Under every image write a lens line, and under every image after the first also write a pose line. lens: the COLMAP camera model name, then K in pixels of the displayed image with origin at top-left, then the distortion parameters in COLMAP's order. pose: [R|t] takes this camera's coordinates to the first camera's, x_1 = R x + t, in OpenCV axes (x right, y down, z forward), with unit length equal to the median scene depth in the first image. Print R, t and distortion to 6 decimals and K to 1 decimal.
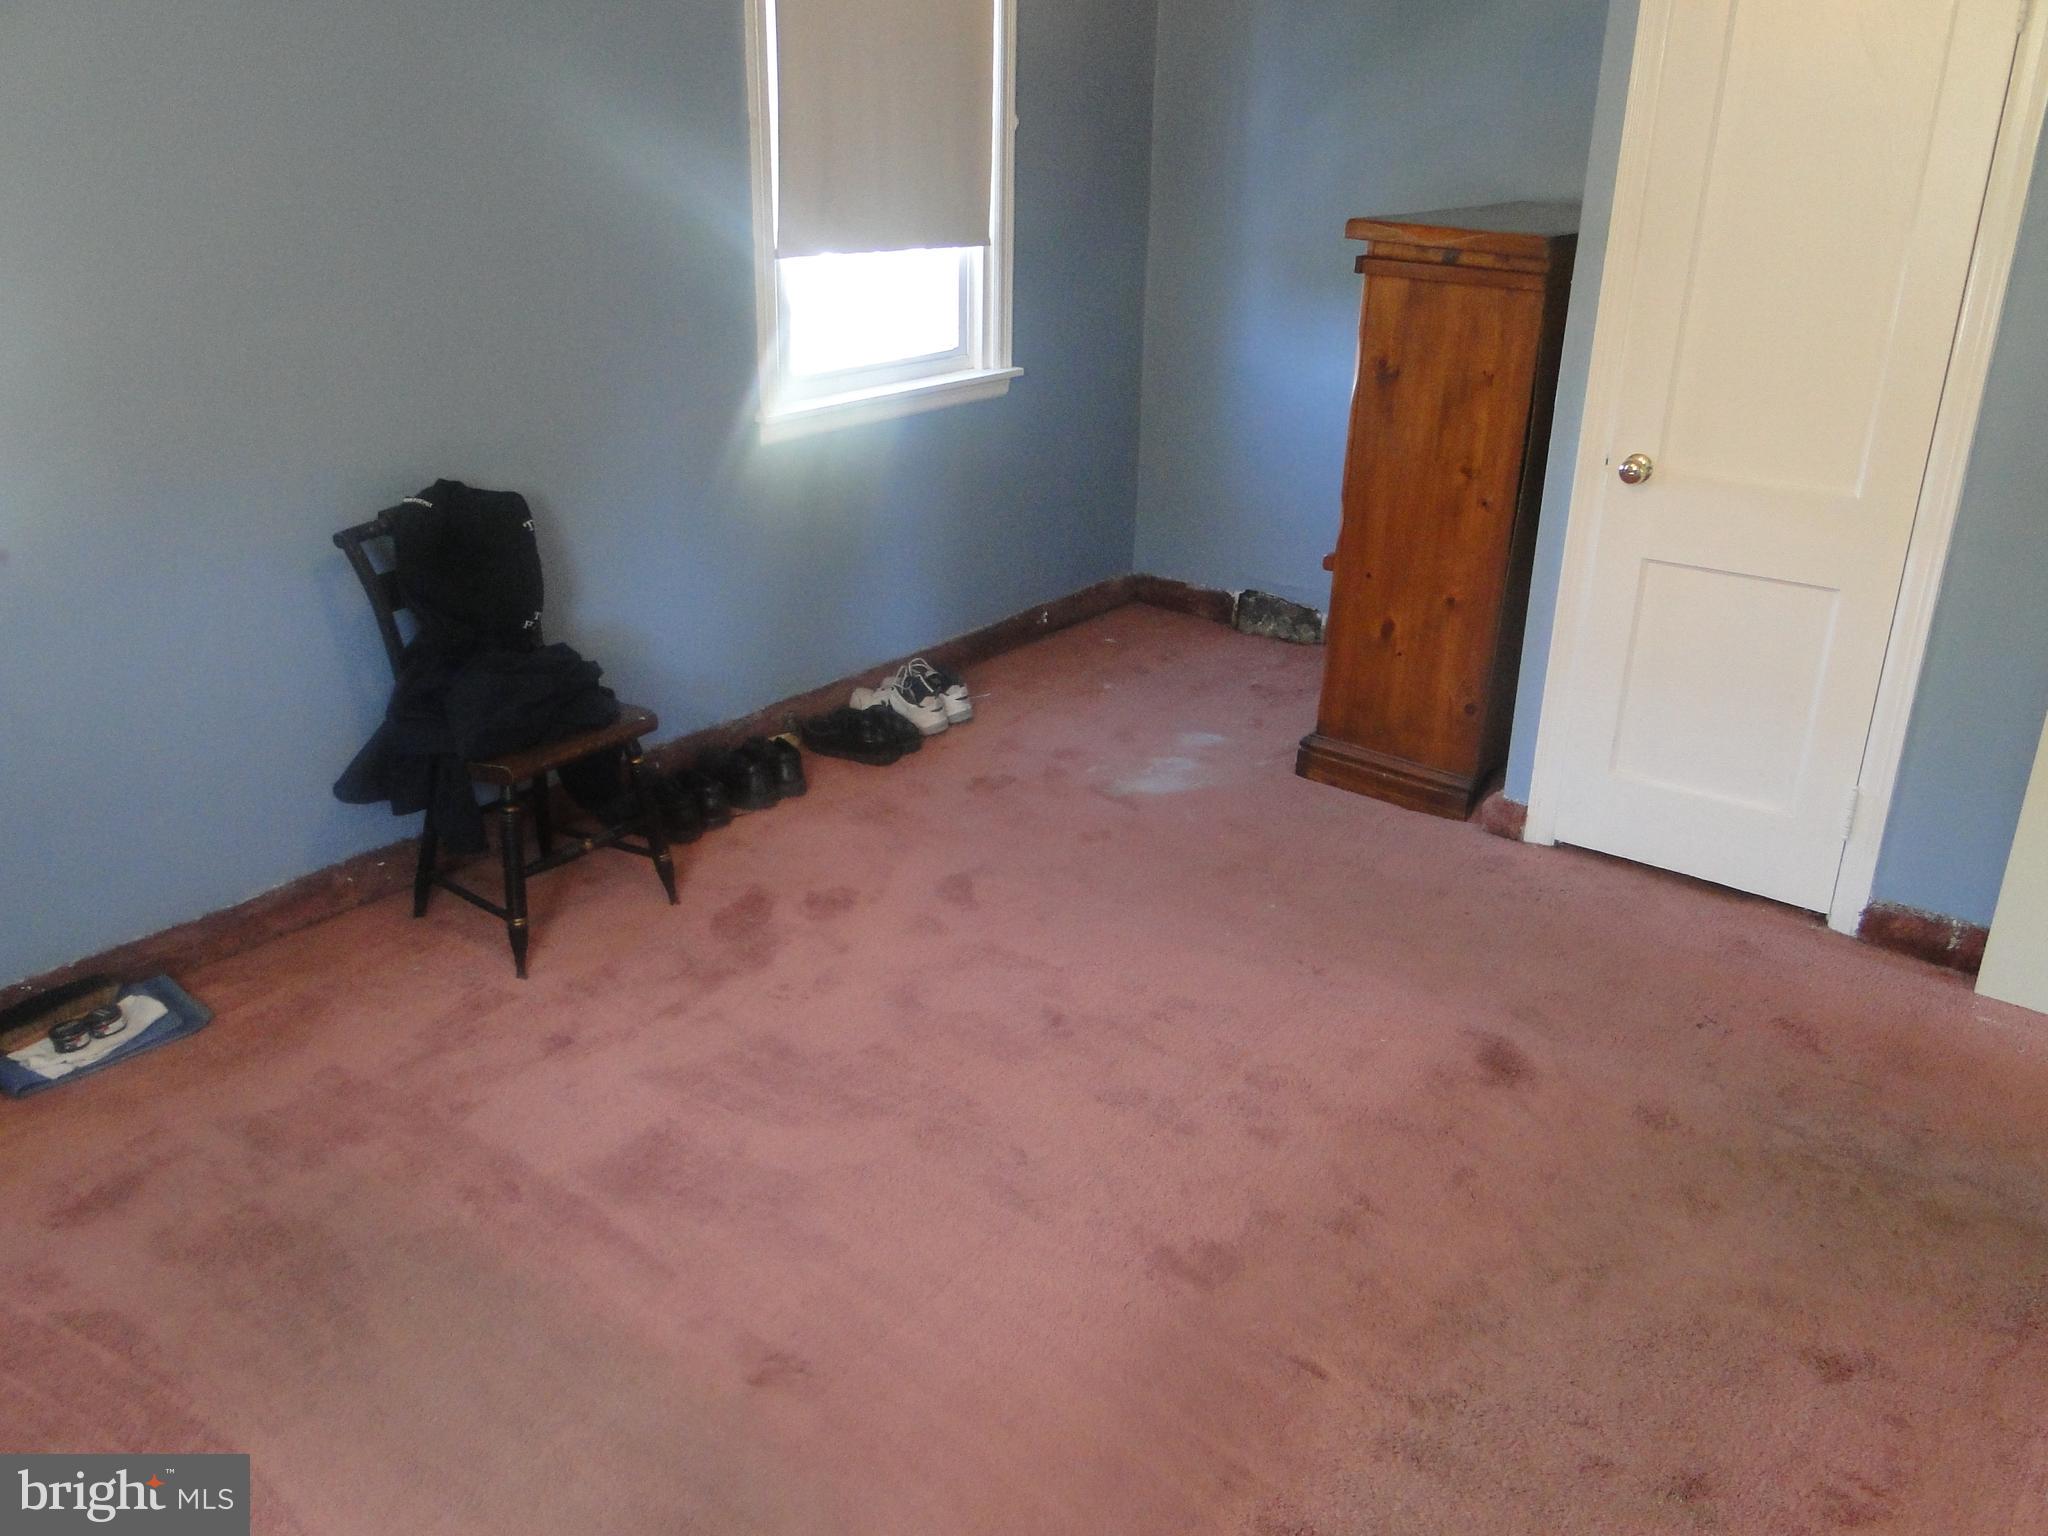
lens RADIAL K [[1701.5, 0, 1012.8], [0, 1701.5, 767.8], [0, 0, 1]] dist [0.015556, -0.012600]
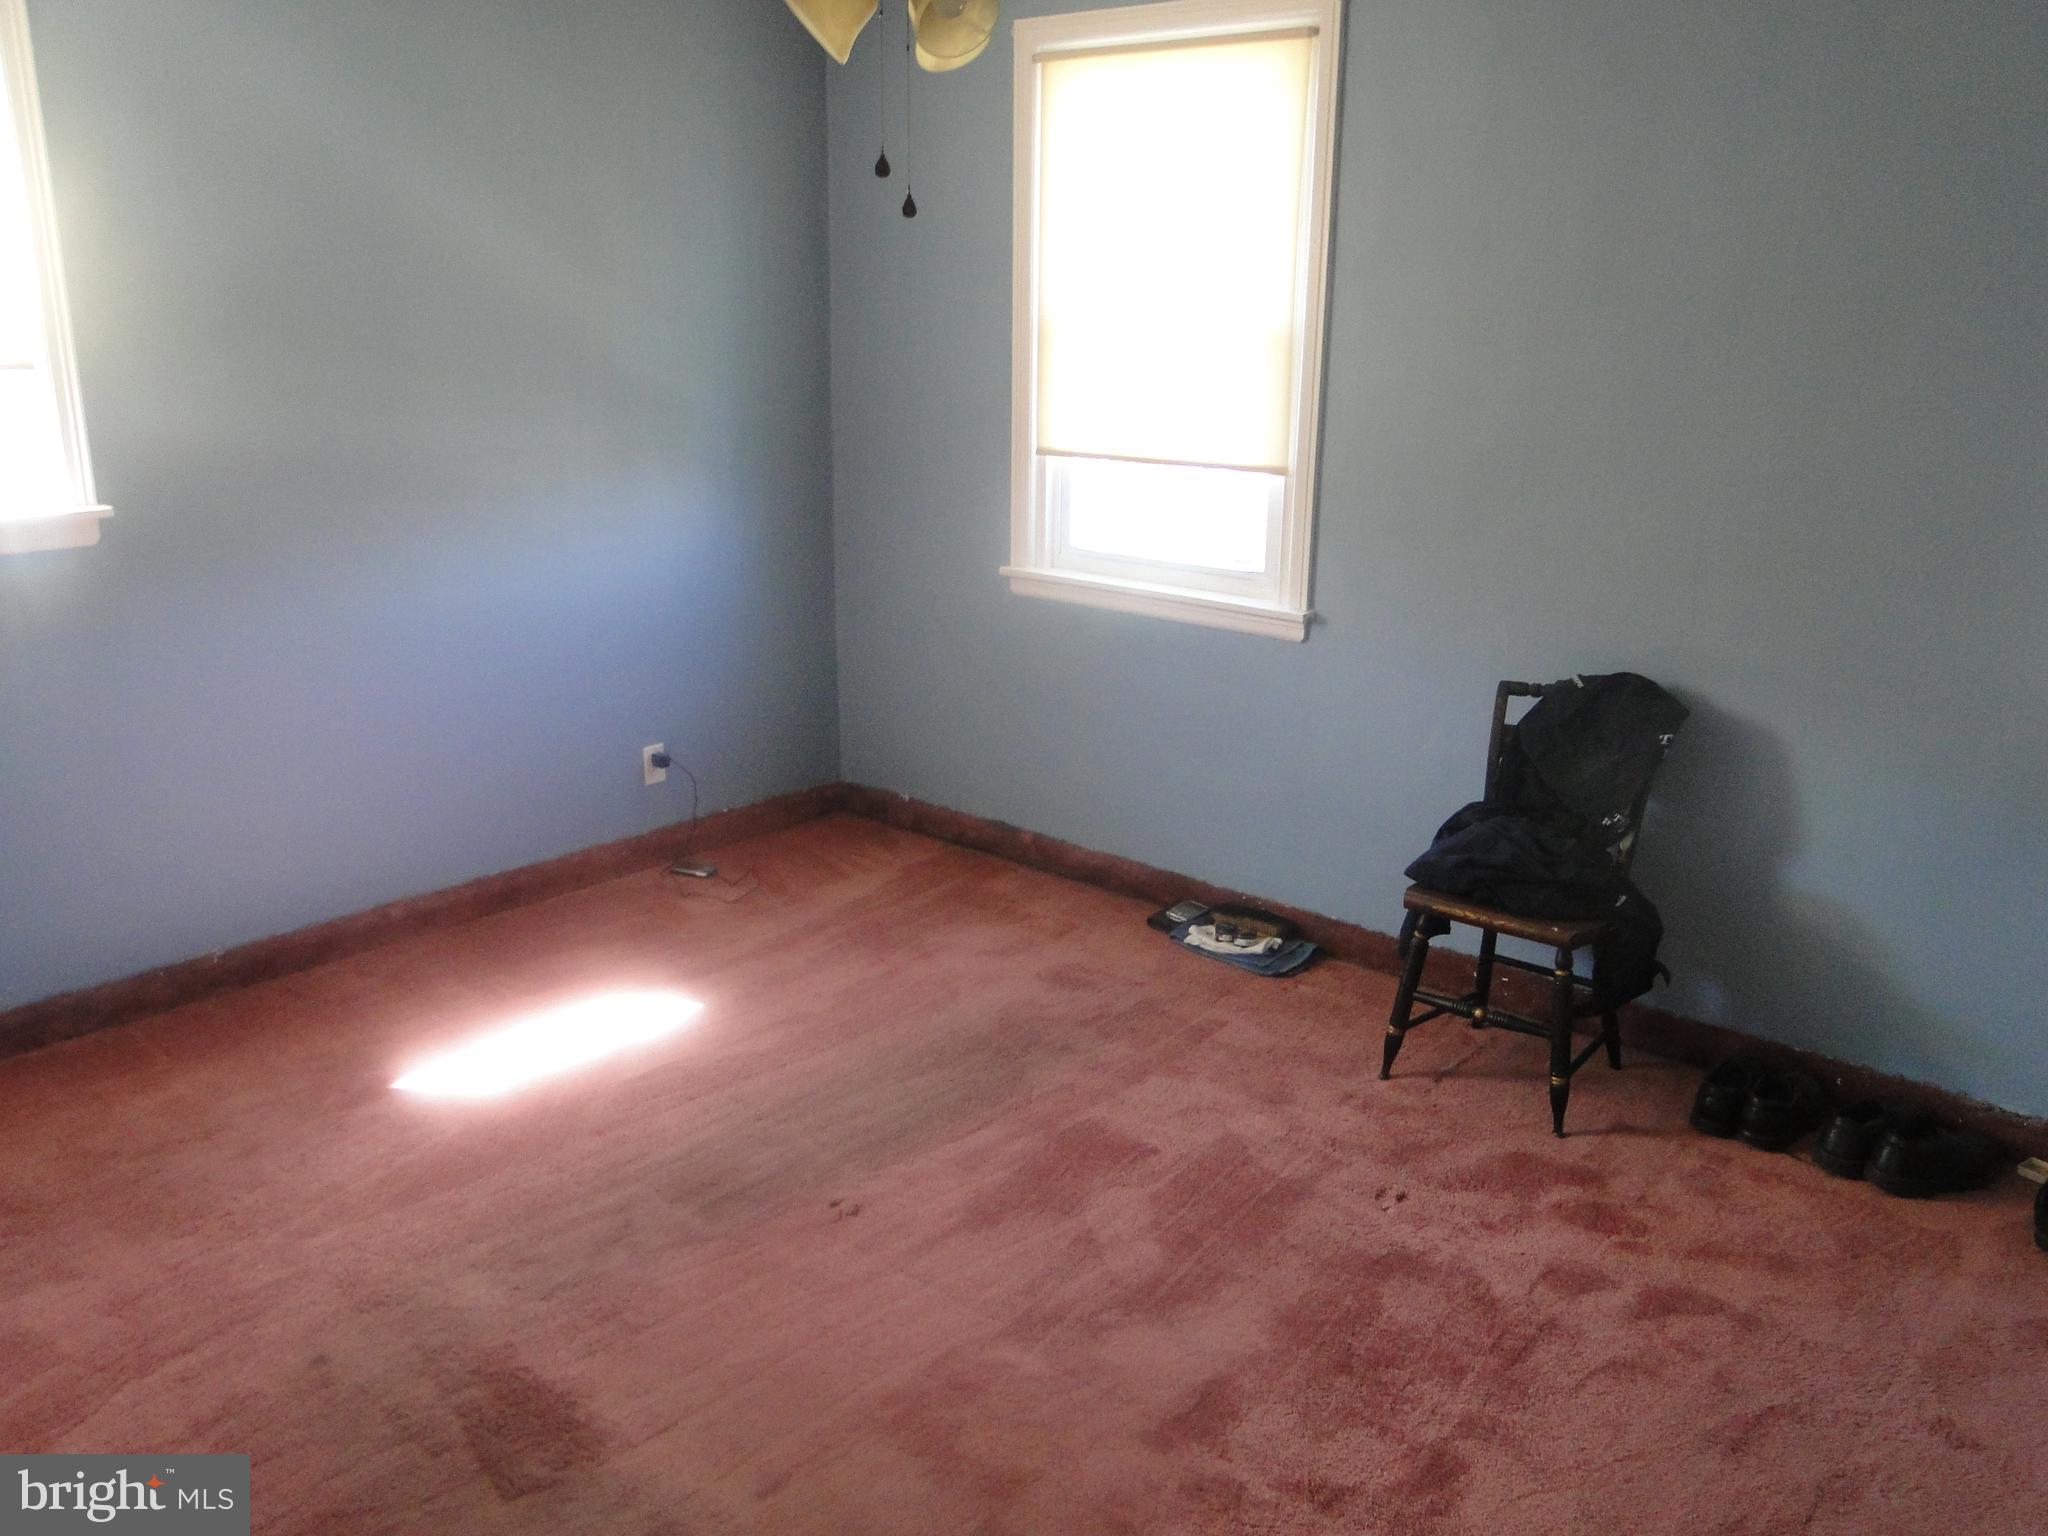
lens RADIAL K [[1701.5, 0, 1013.4], [0, 1701.5, 764.9], [0, 0, 1]] dist [0.015556, -0.012600]
pose [[-0.074117, 0.268049, -0.960550, 0.796887], [-0.376849, 0.884251, 0.275835, -0.292728], [0.923305, 0.382426, 0.035475, 0.692912]]
